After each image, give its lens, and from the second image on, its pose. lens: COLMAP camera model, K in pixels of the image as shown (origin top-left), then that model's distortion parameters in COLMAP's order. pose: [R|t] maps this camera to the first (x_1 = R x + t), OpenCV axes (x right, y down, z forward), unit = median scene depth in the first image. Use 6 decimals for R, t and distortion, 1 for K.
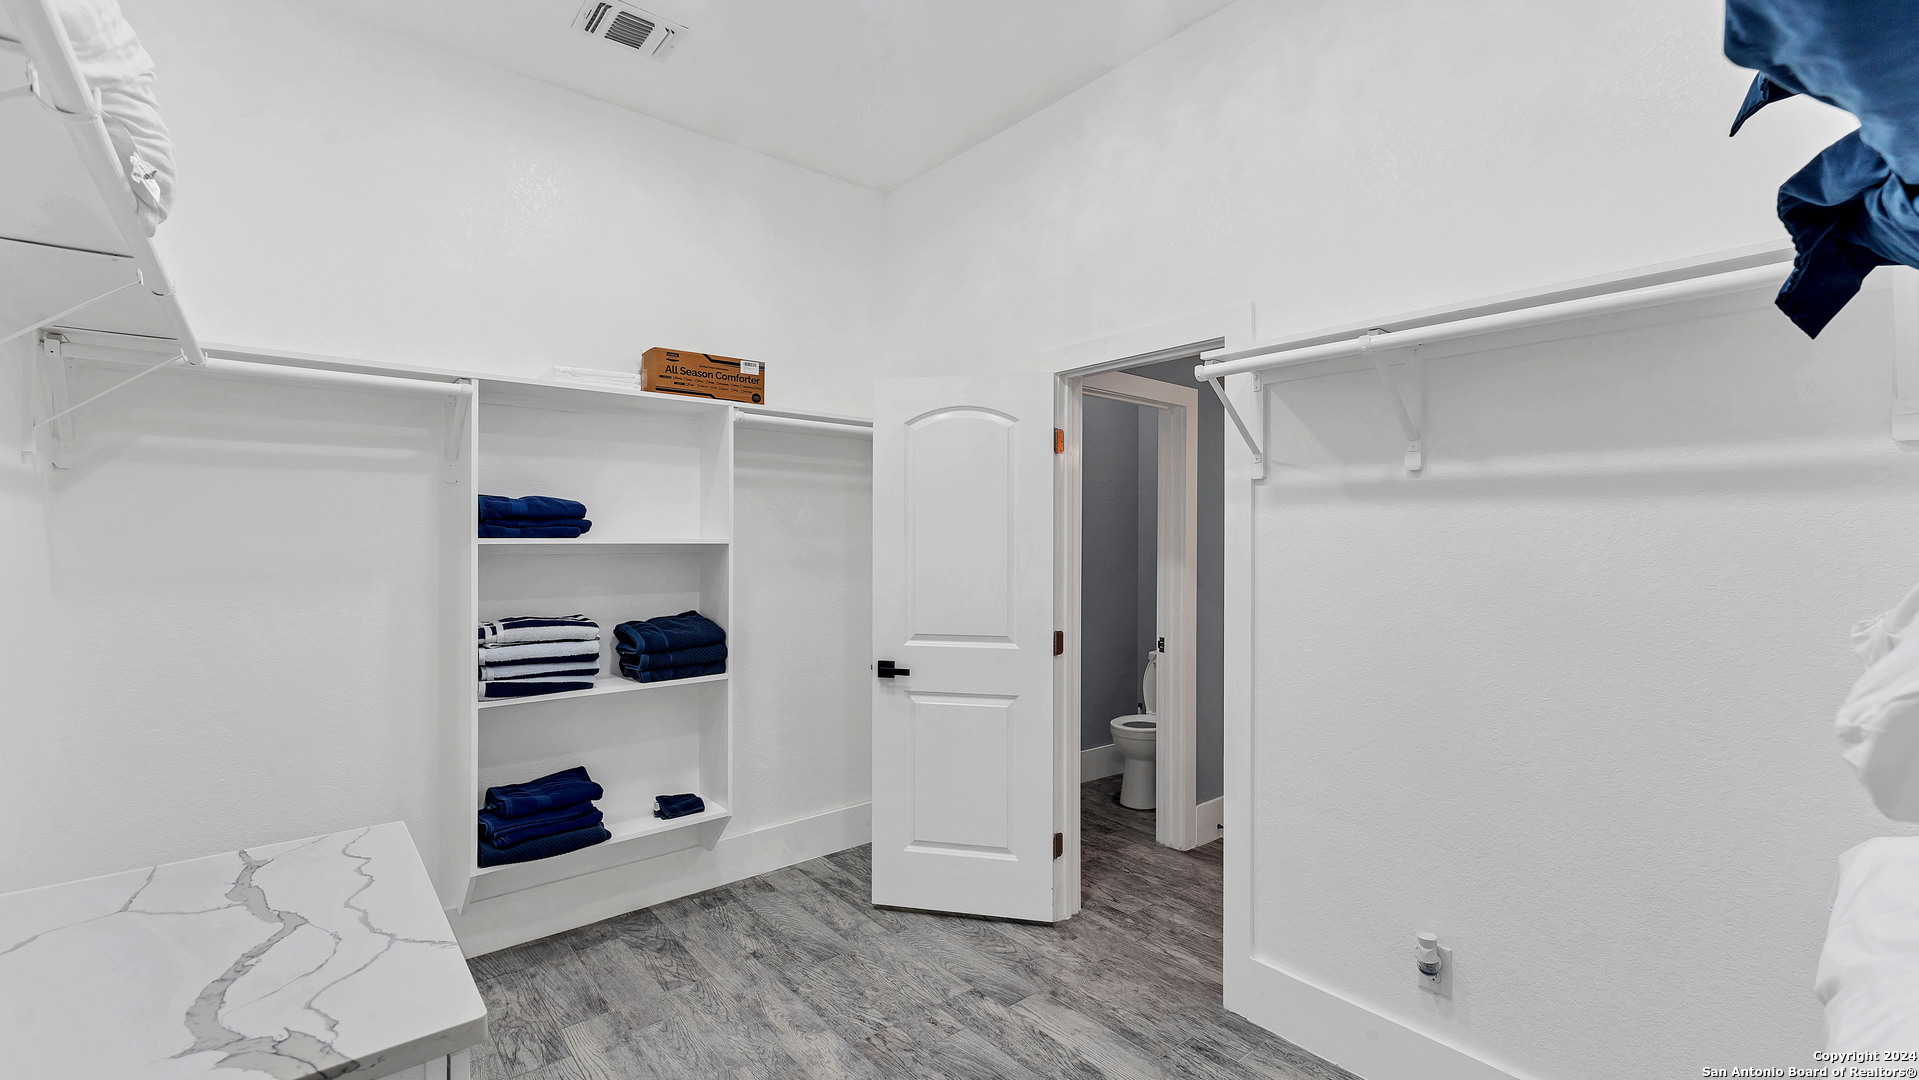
lens RADIAL K [[817.8, 0, 958.3], [0, 817.8, 531.6], [0, 0, 1]] dist [-0.000107, -0.000278]
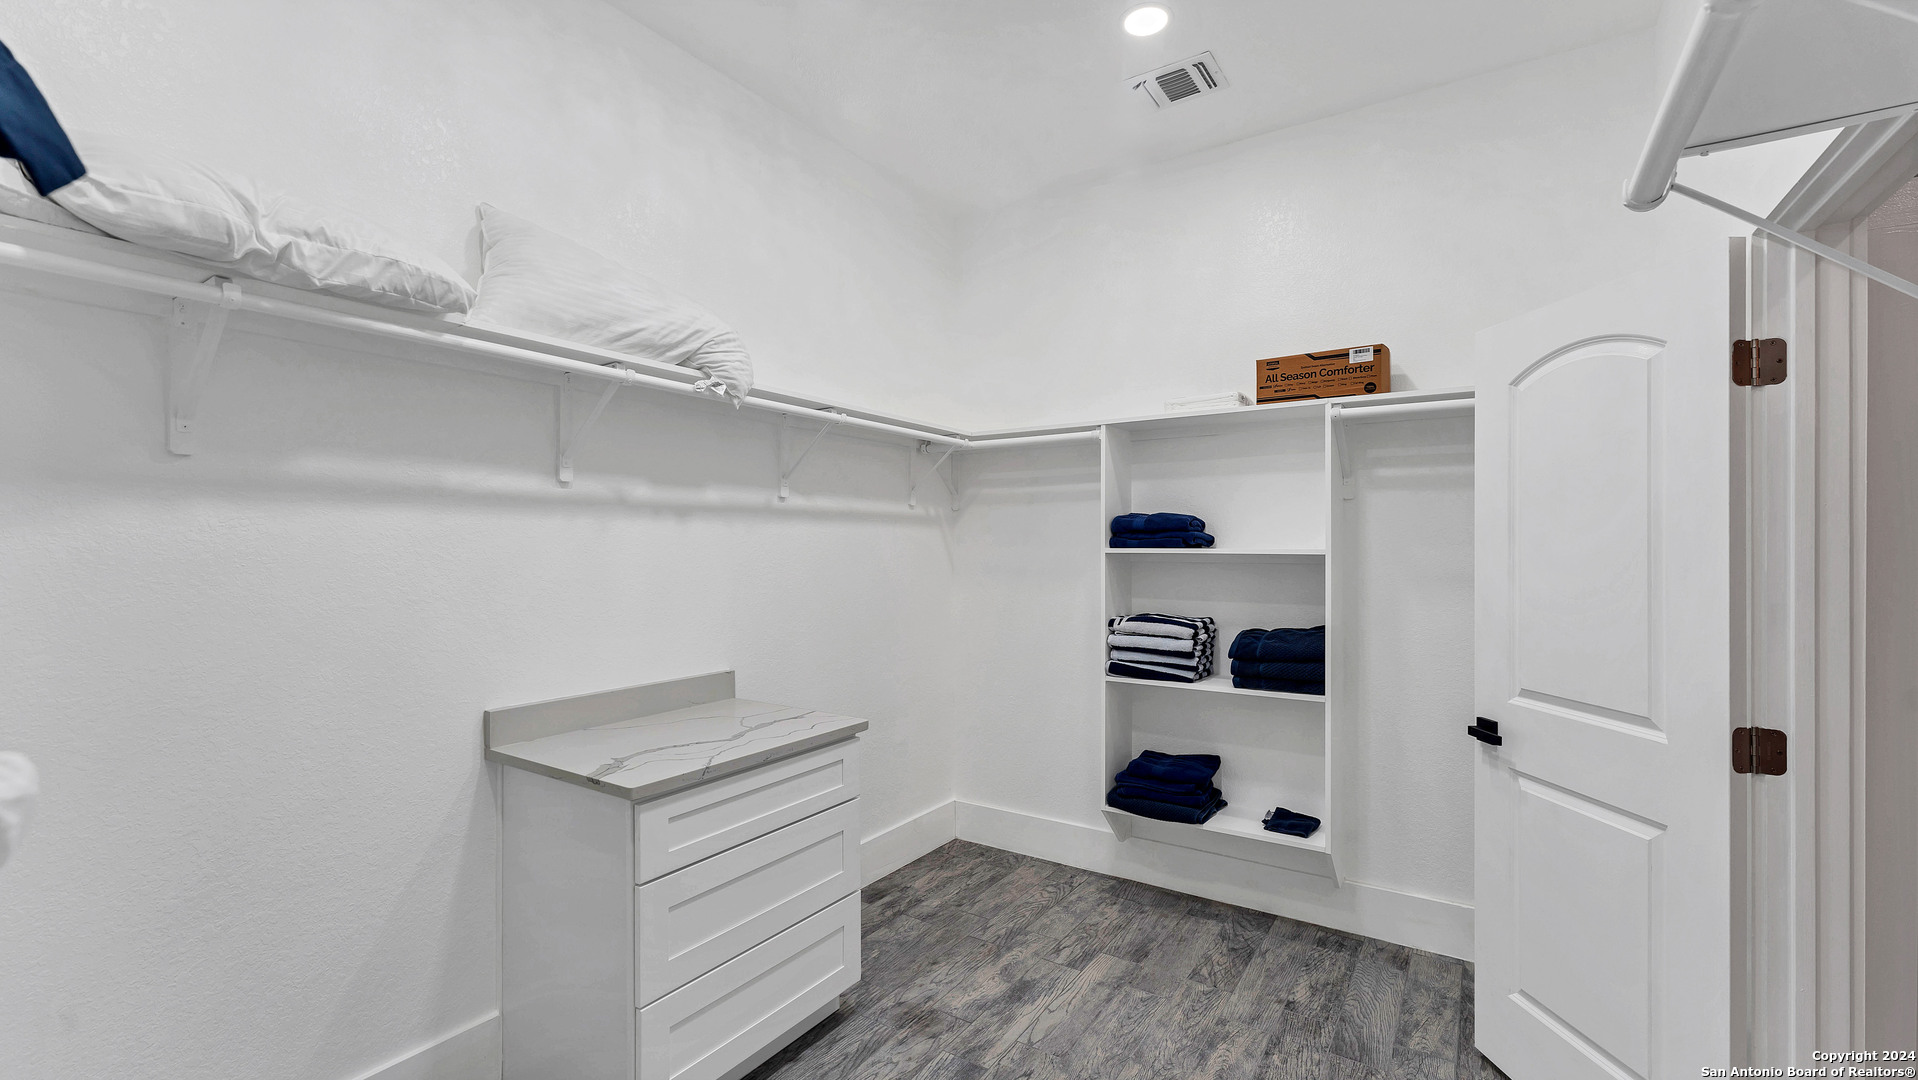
lens RADIAL K [[776.5, 0, 968.7], [0, 776.5, 542.1], [0, 0, 1]] dist [0.000619, -0.000033]
pose [[0.297091, -0.006965, -0.954824, 0.446181], [0.004754, 0.999972, -0.005815, 0.004059], [0.954837, -0.002812, 0.297115, 0.374753]]
